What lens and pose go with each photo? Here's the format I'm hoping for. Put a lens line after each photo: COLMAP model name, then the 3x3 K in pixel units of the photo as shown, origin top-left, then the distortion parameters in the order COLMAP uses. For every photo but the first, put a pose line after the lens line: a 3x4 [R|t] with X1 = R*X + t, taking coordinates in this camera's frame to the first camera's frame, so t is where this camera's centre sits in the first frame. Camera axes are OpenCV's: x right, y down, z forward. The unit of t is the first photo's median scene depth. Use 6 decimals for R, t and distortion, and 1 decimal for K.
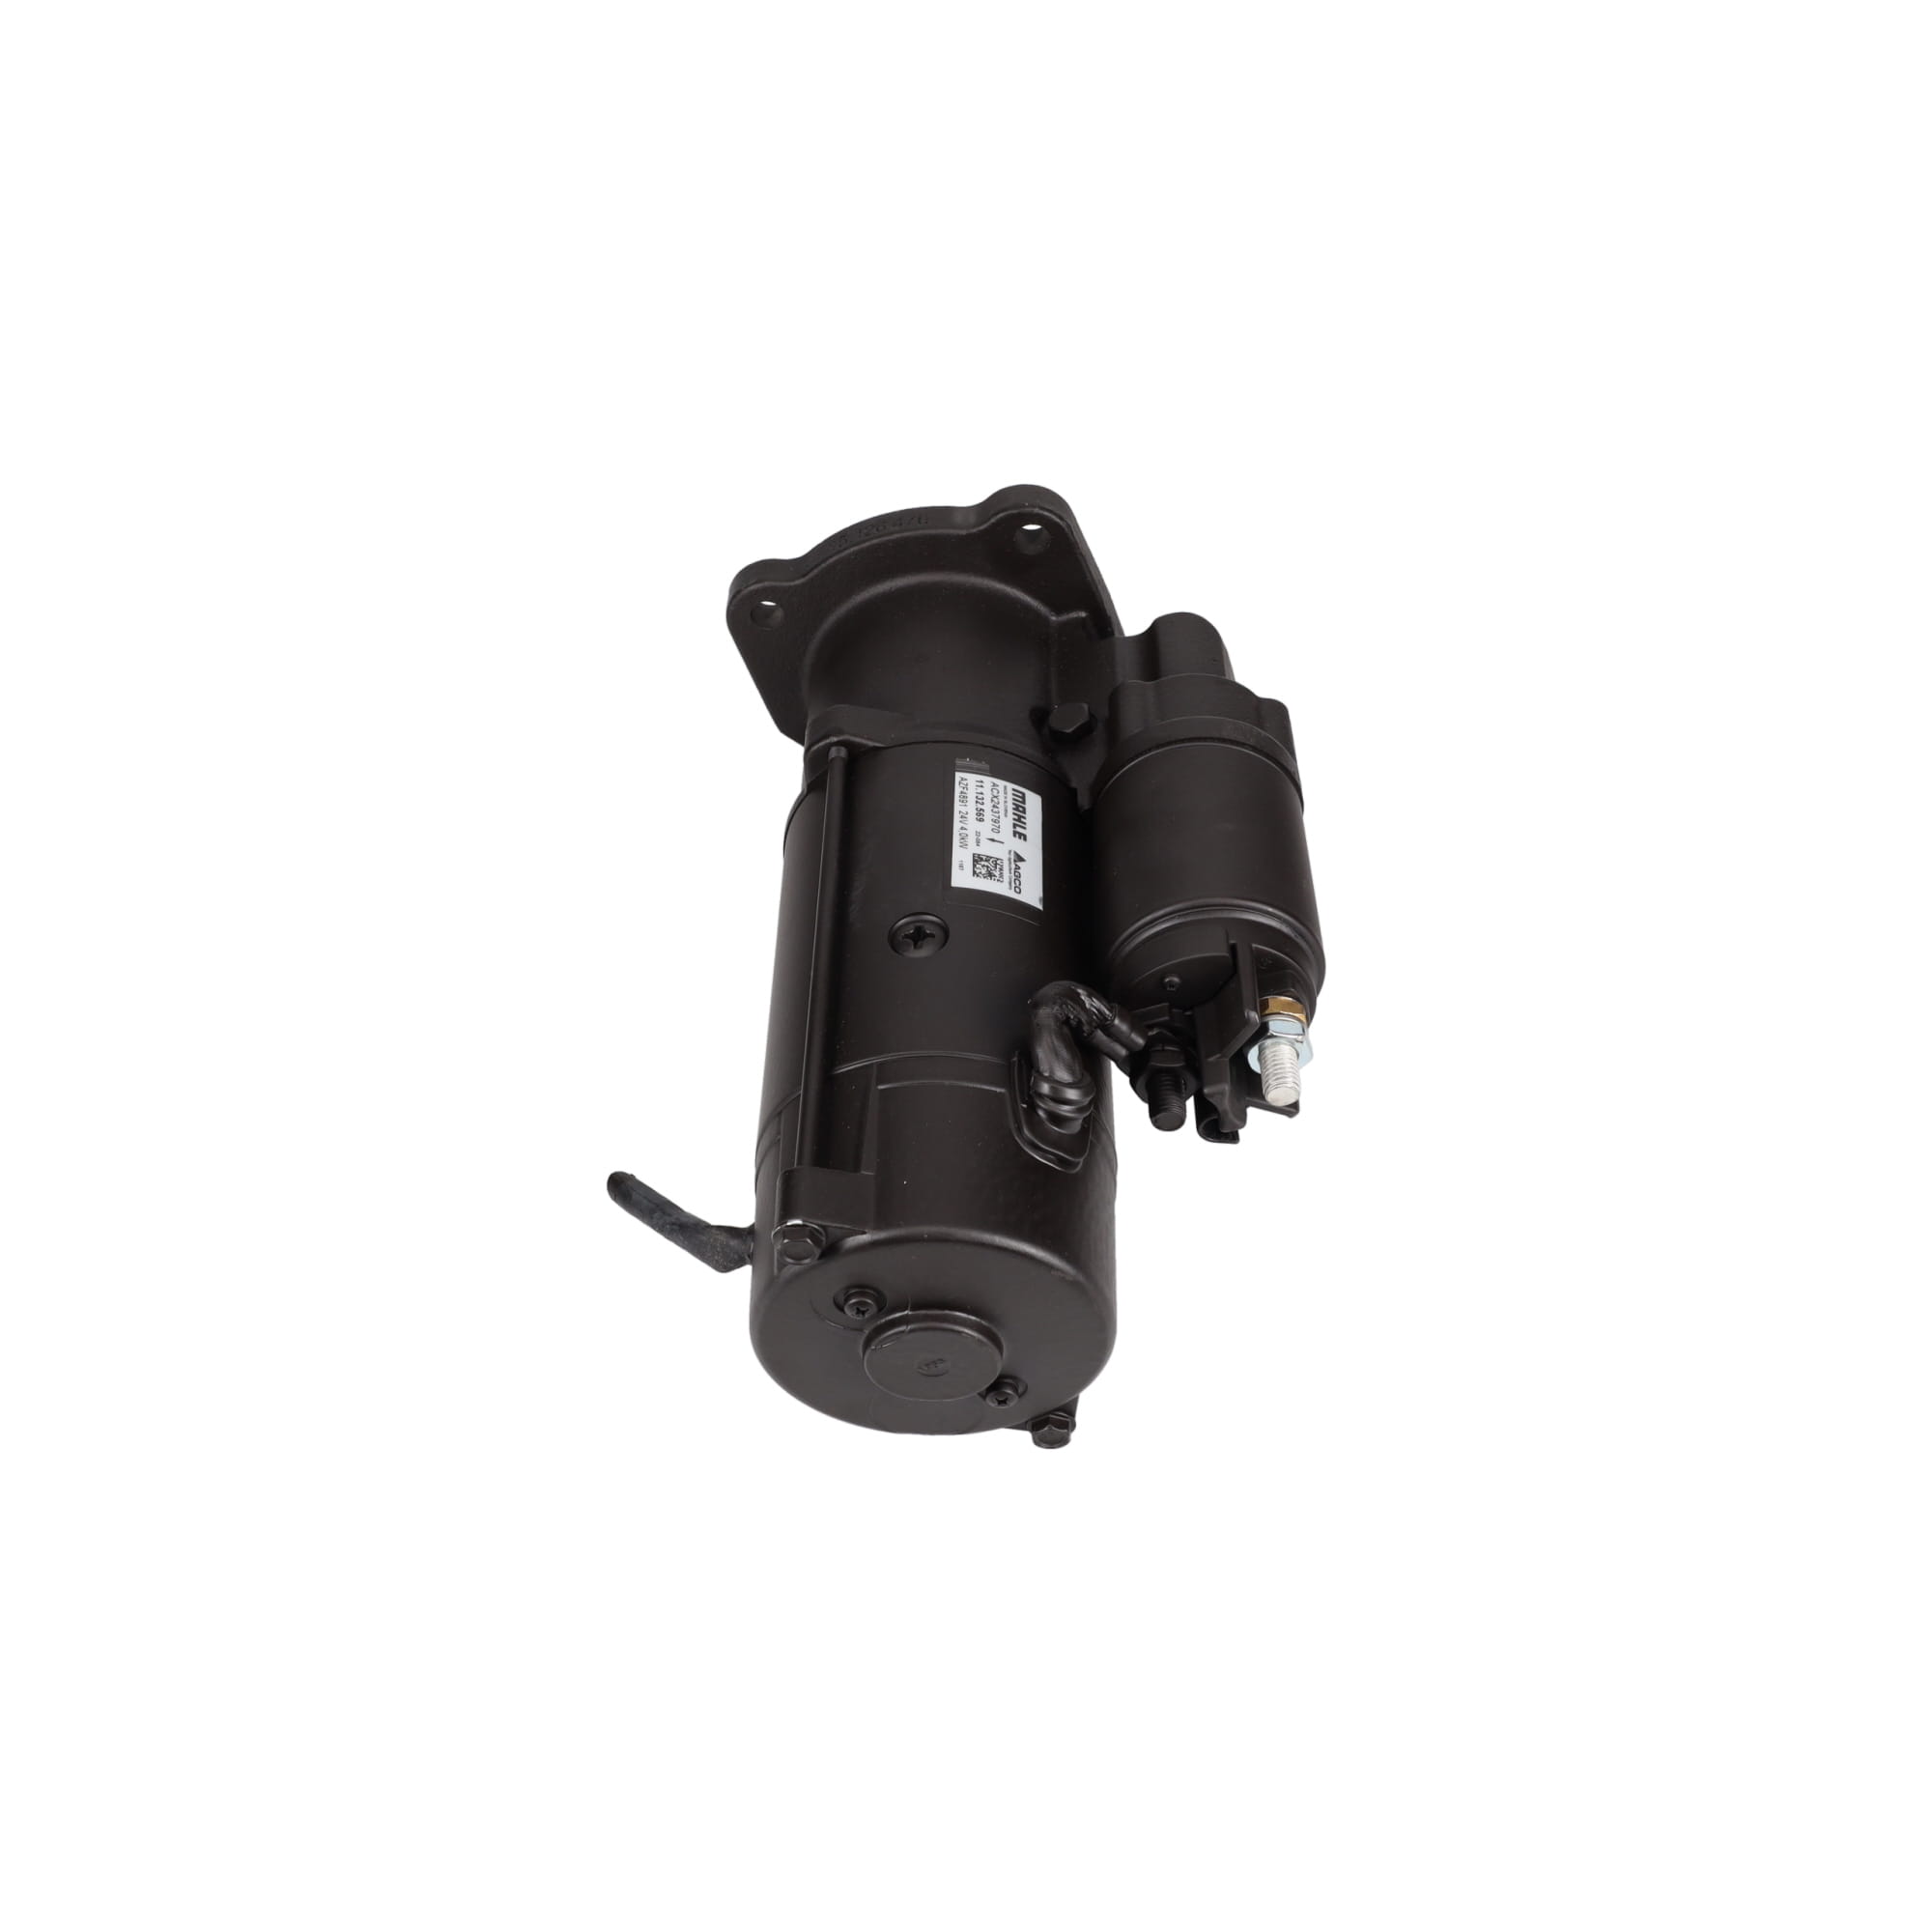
lens RADIAL K [[2116.2, 0, 970.0], [0, 2116.2, 966.1], [0, 0, 1]] dist [0.010729, 0.000000]
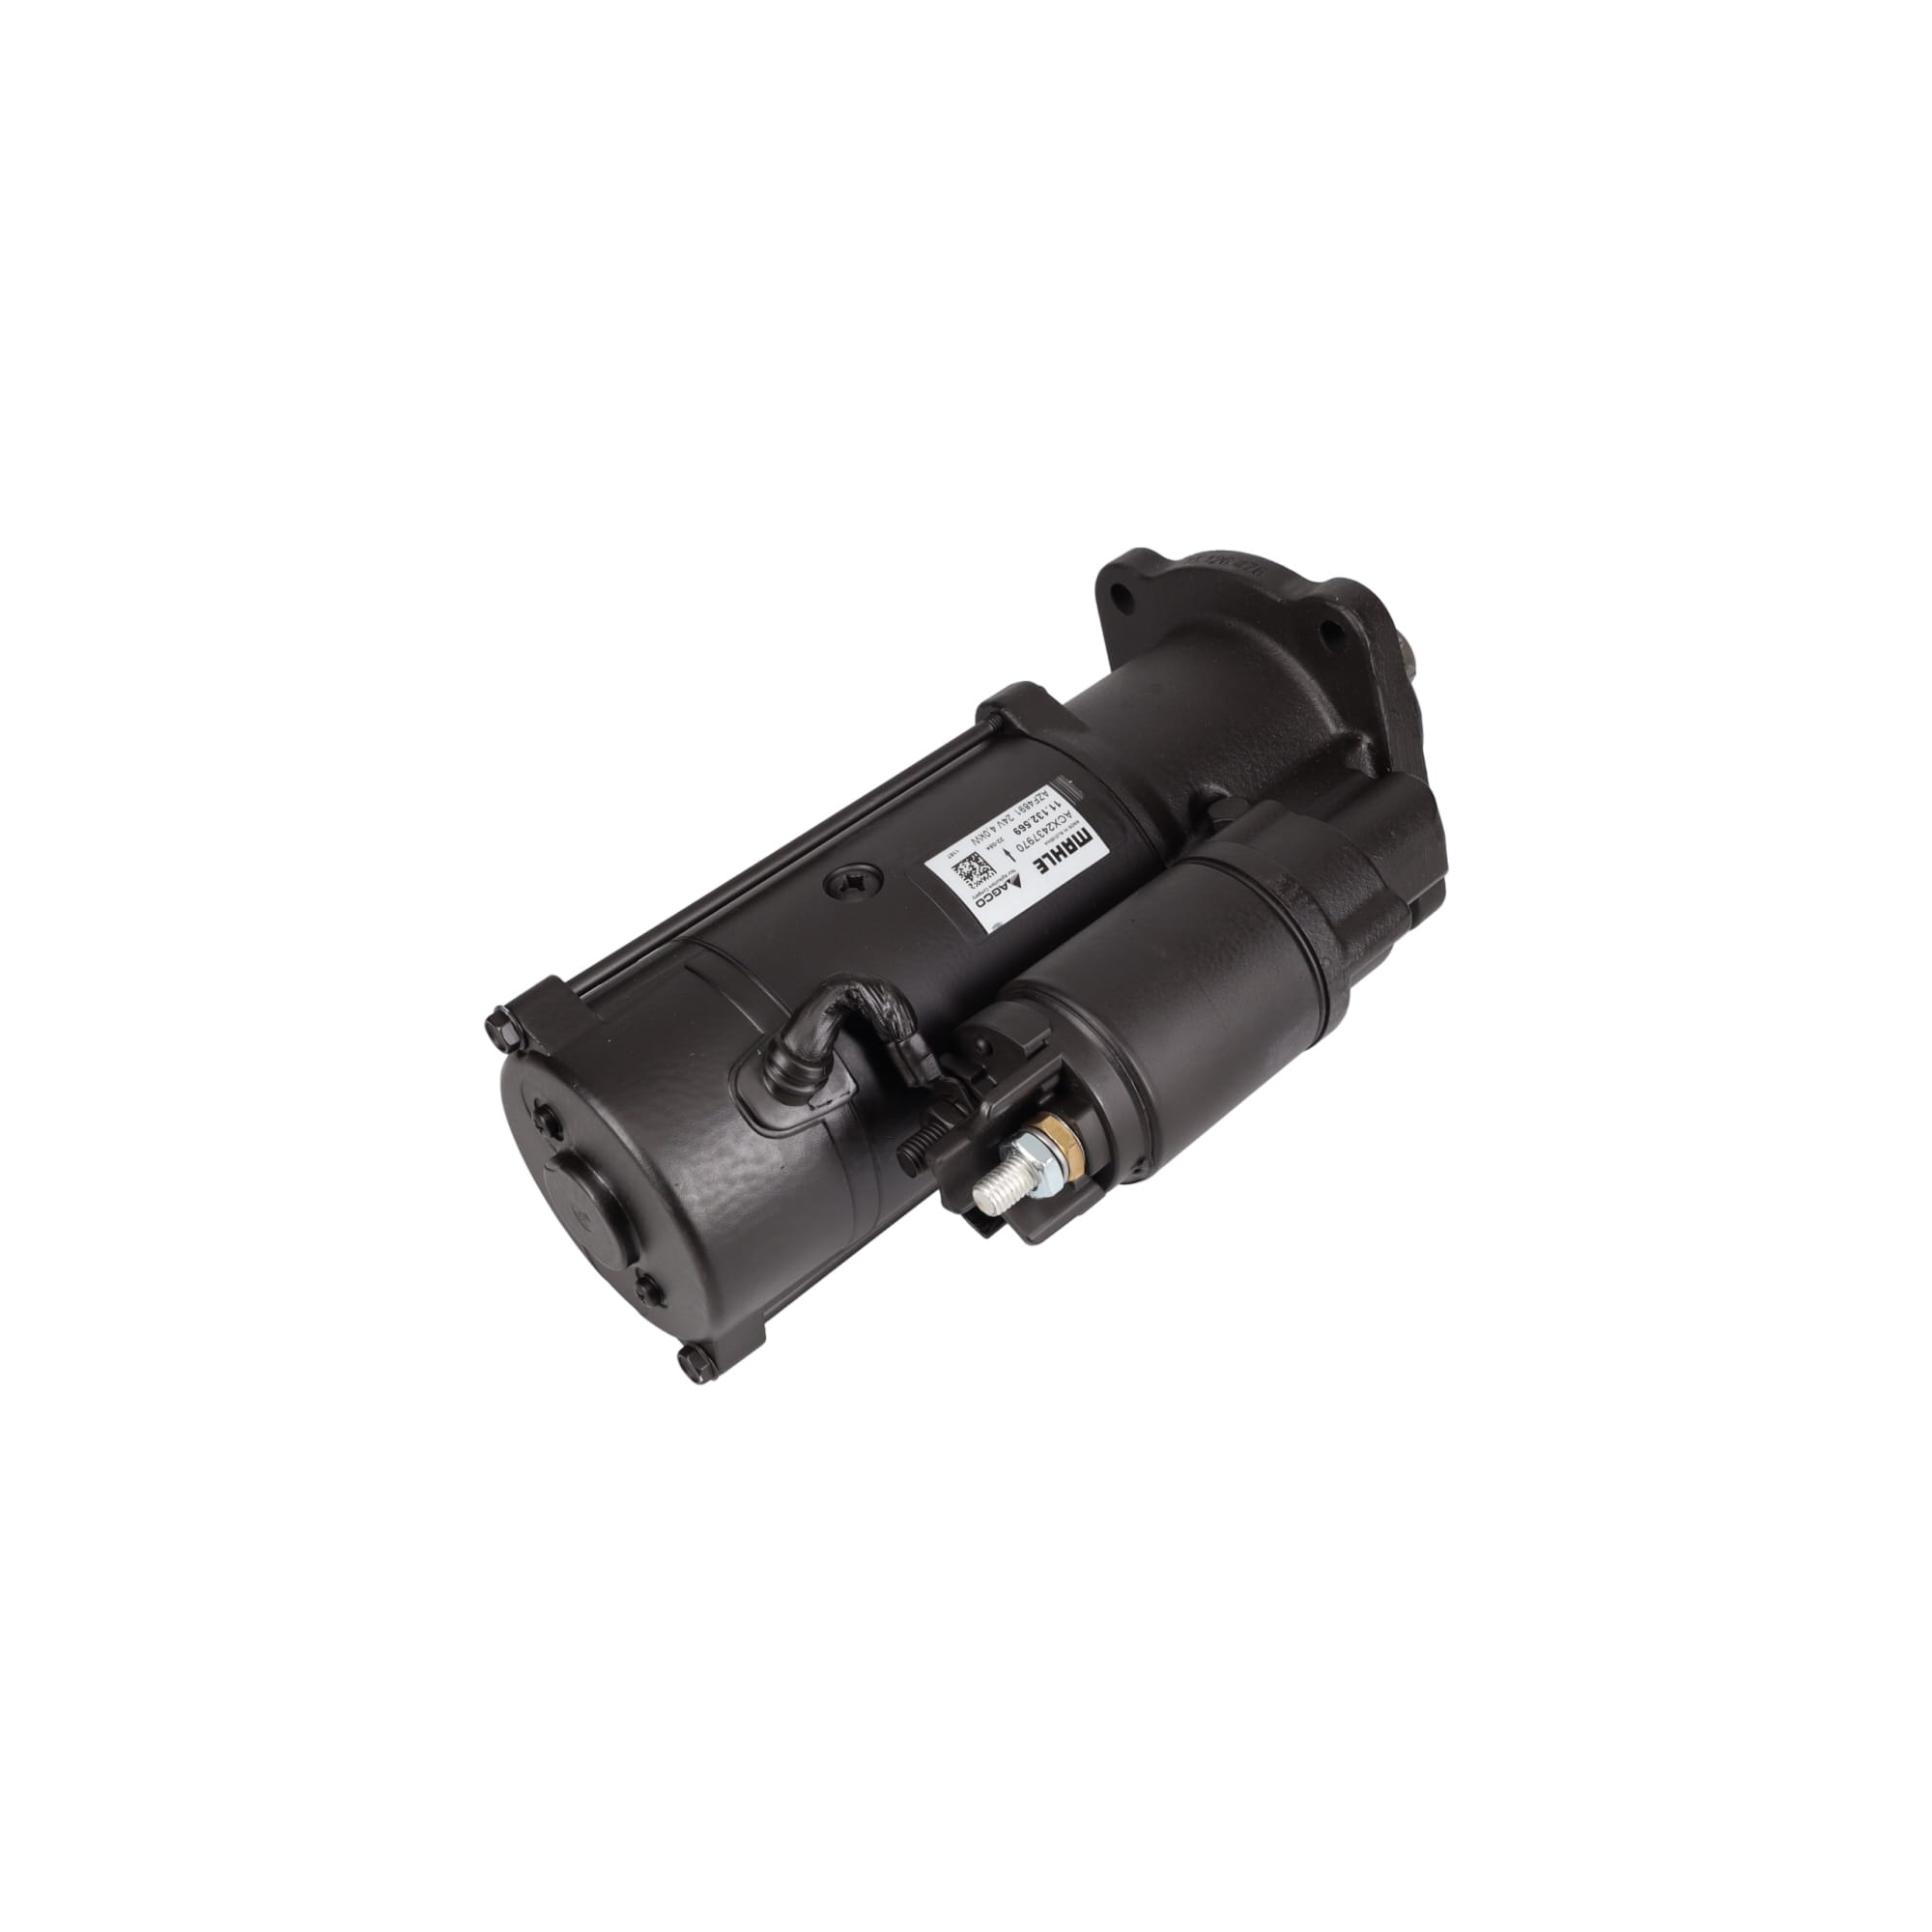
lens RADIAL K [[2116.2, 0, 974.5], [0, 2116.2, 962.3], [0, 0, 1]] dist [0.010729, 0.000000]
pose [[0.691393, 0.507068, -0.514643, 0.524768], [-0.509496, 0.847245, 0.150298, -0.154504], [0.512240, 0.158294, 0.844128, 0.168858]]
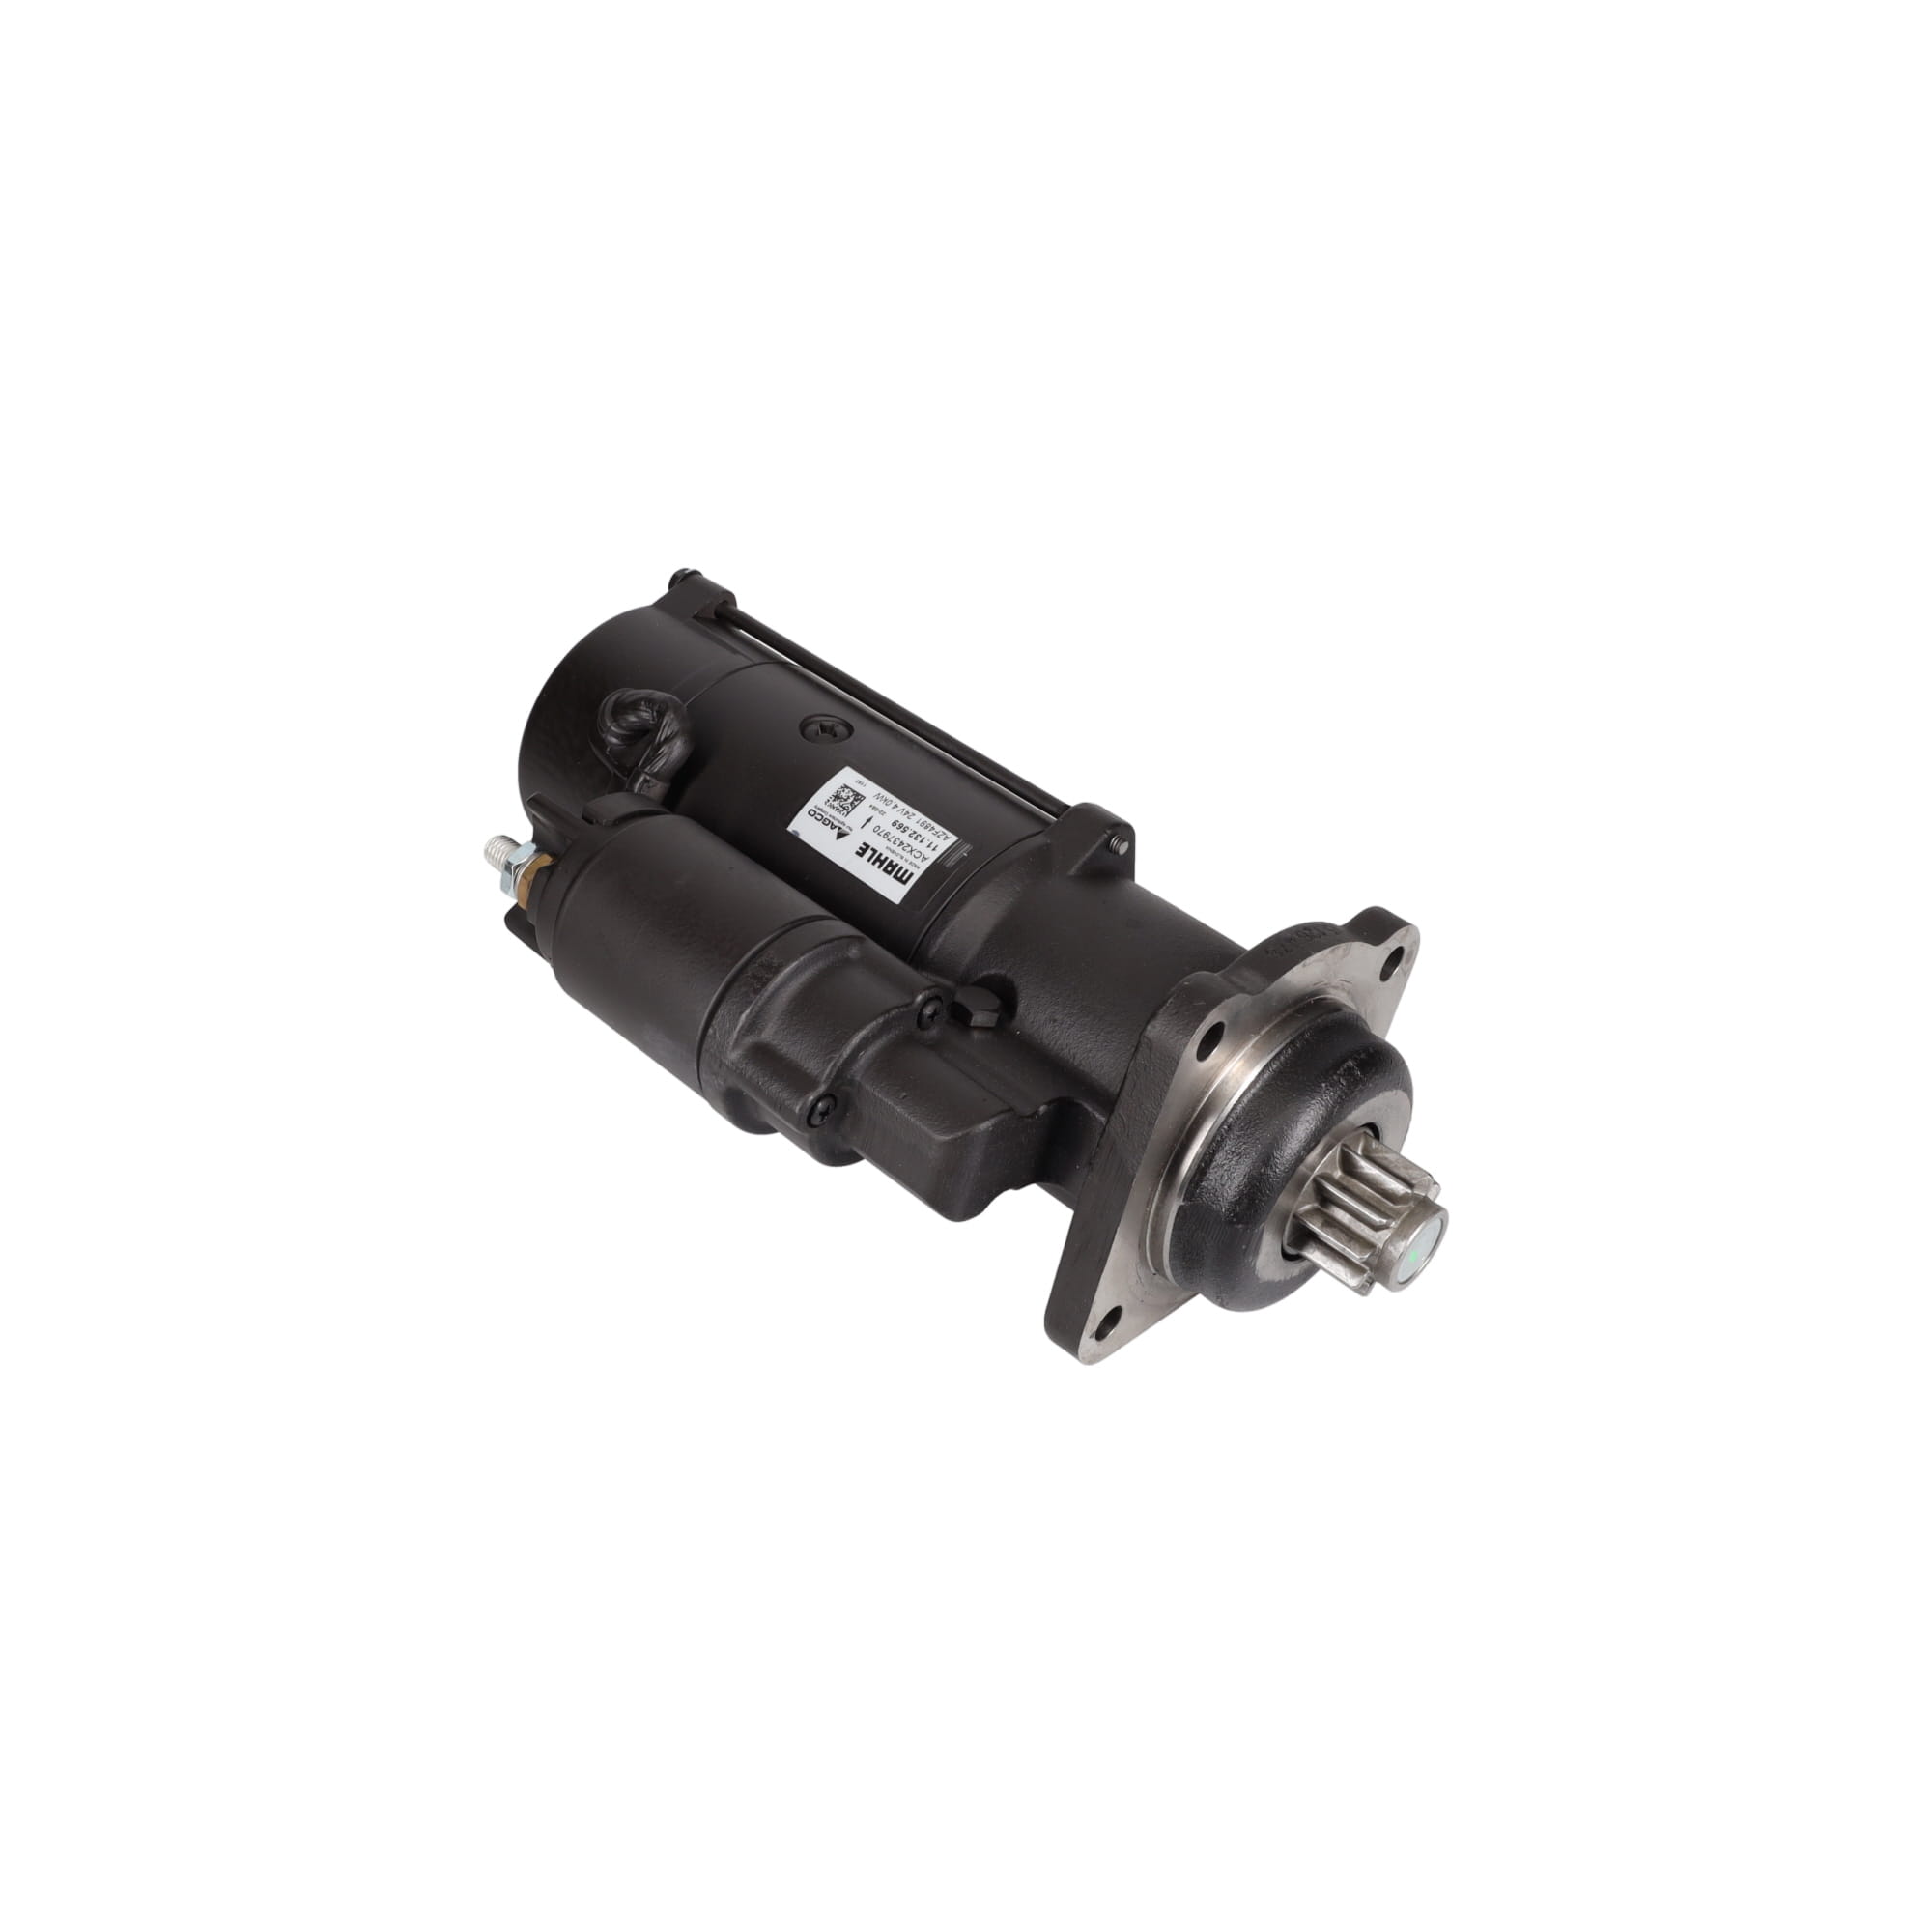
lens RADIAL K [[2116.2, 0, 961.6], [0, 2116.2, 960.8], [0, 0, 1]] dist [0.010729, 0.000000]
pose [[-0.687346, 0.492208, -0.534122, 0.558910], [-0.540445, 0.144714, 0.828841, -0.920101], [0.485257, 0.858364, 0.166542, 0.897210]]
